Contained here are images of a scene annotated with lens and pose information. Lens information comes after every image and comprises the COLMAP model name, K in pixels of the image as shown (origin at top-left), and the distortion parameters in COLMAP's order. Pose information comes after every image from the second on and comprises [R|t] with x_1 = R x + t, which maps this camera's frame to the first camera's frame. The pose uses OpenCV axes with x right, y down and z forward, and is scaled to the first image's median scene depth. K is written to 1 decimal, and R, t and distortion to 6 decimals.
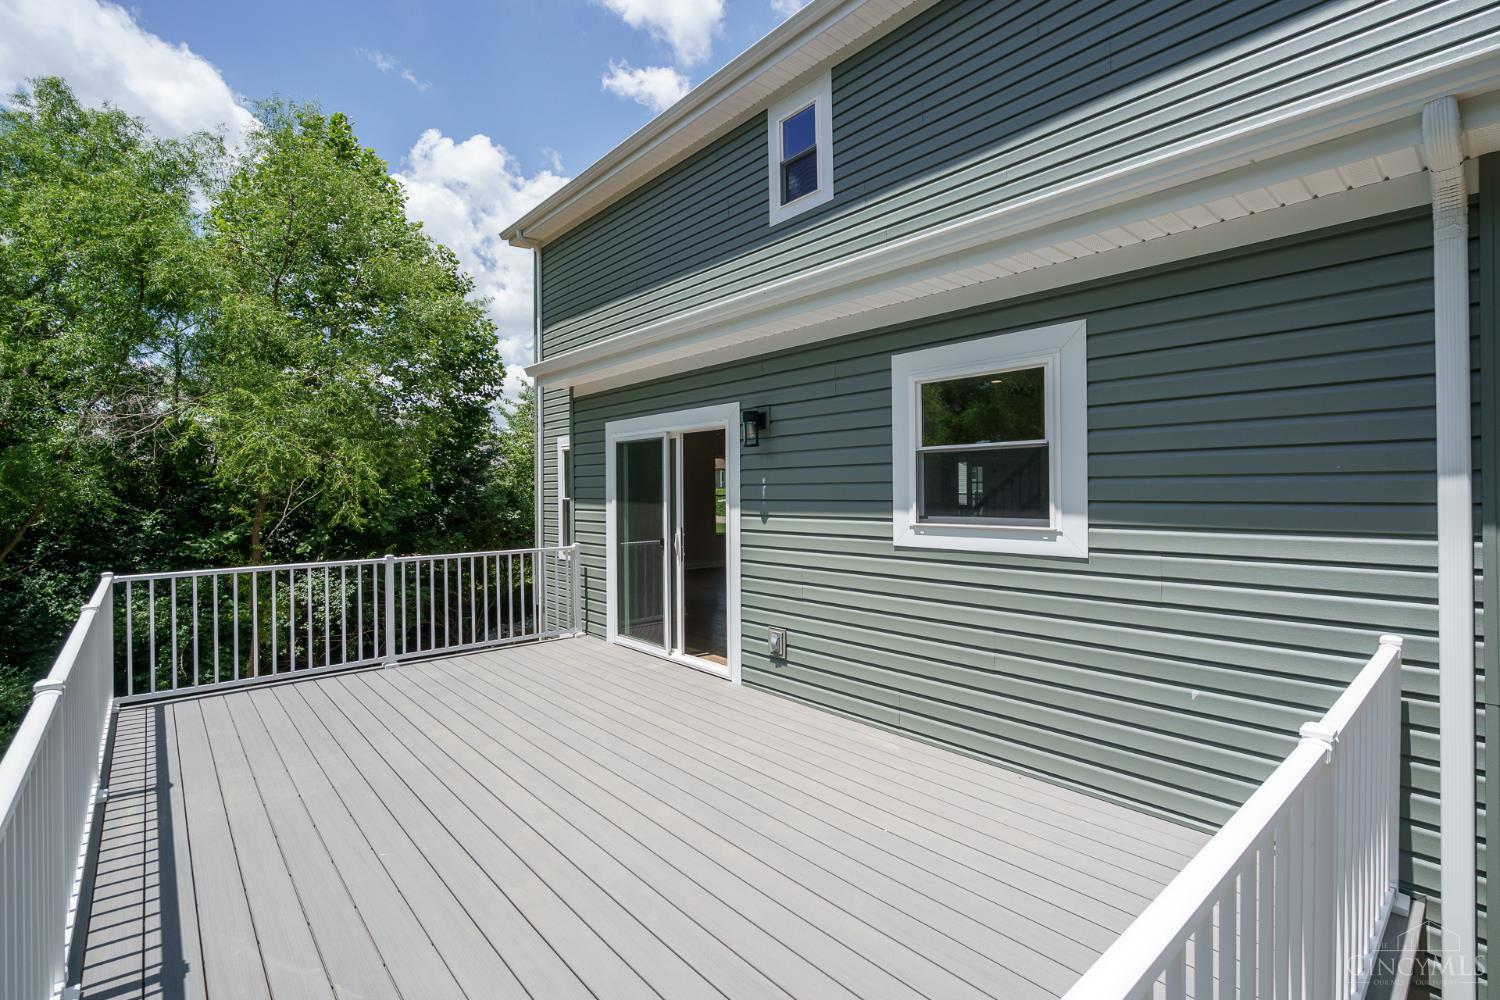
lens RADIAL K [[674.3, 0, 757.2], [0, 674.3, 503.4], [0, 0, 1]] dist [-0.008114, 0.006674]
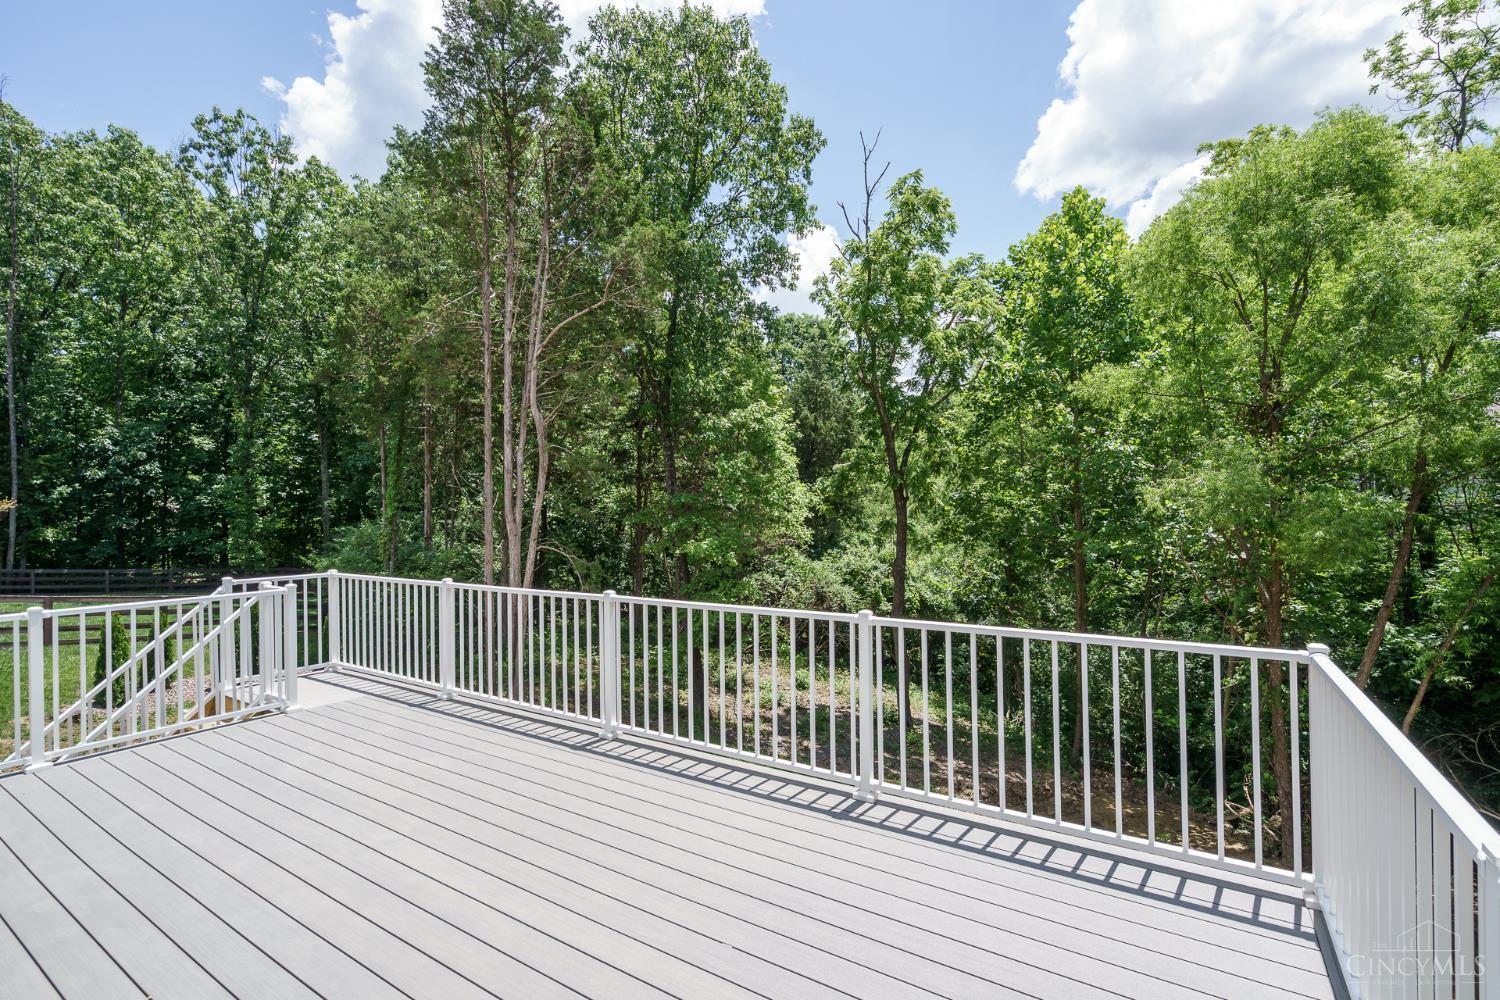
lens RADIAL K [[674.3, 0, 757.2], [0, 674.3, 503.4], [0, 0, 1]] dist [-0.008114, 0.006674]
pose [[-0.965686, 0.007678, -0.259597, -0.560554], [0.007594, 0.999970, 0.001327, -0.016278], [0.259600, -0.000690, -0.965716, 1.979793]]
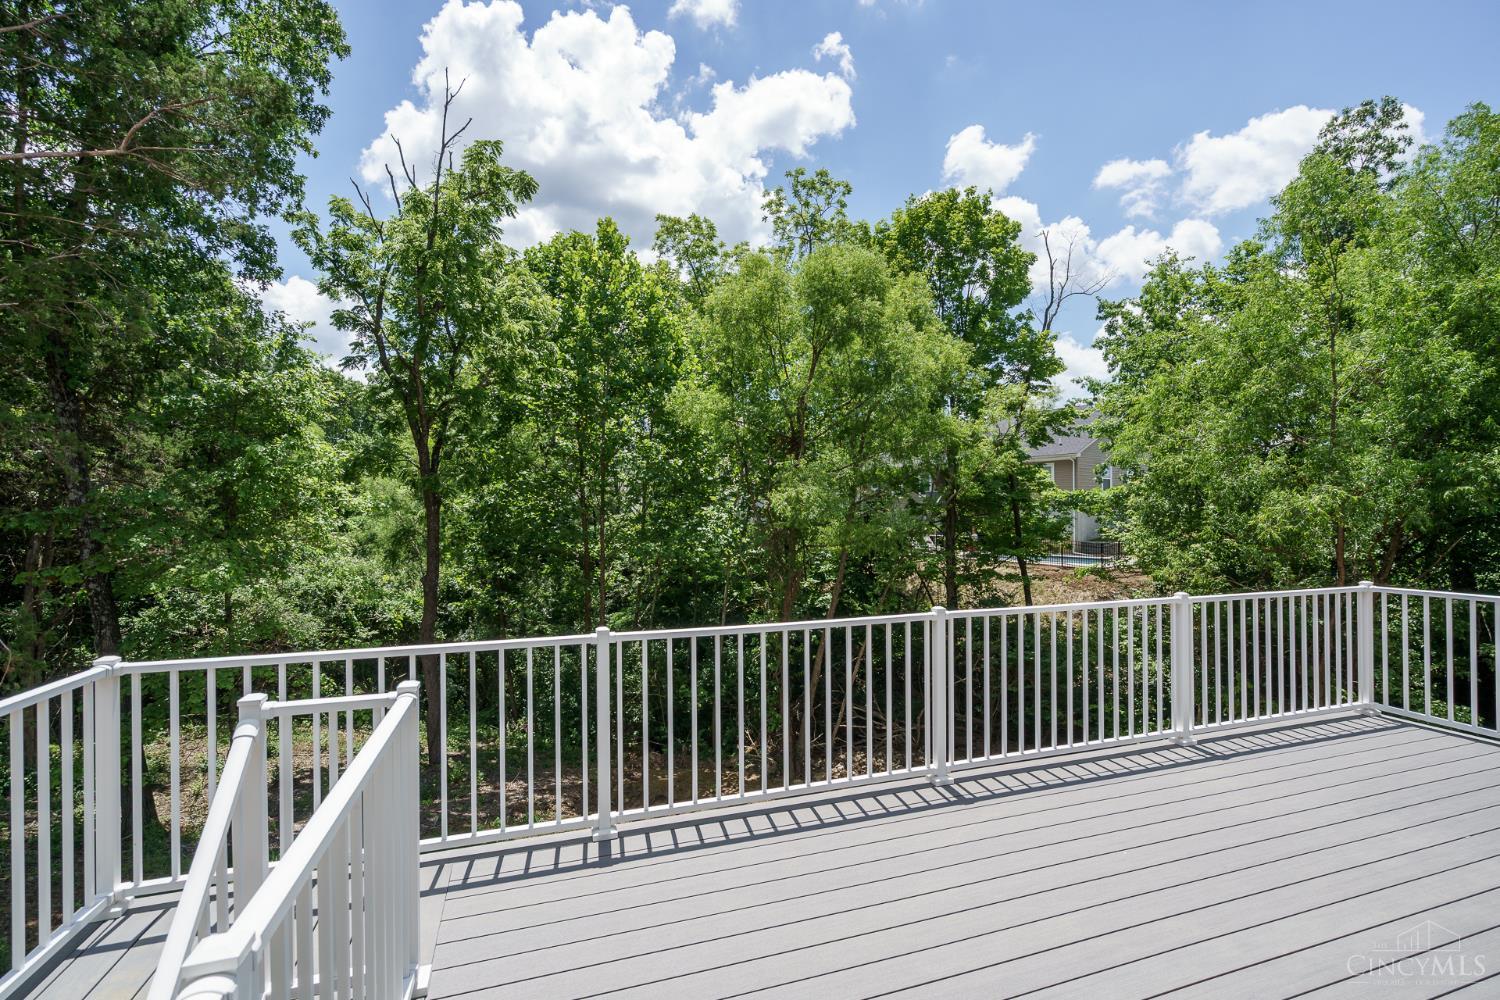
lens RADIAL K [[672.9, 0, 769.2], [0, 672.9, 497.3], [0, 0, 1]] dist [-0.002271, -0.000020]
pose [[-0.386591, -0.023350, -0.921956, 0.533115], [-0.010190, 0.999727, -0.021047, 0.001937], [0.922195, 0.001258, -0.386723, 0.771998]]
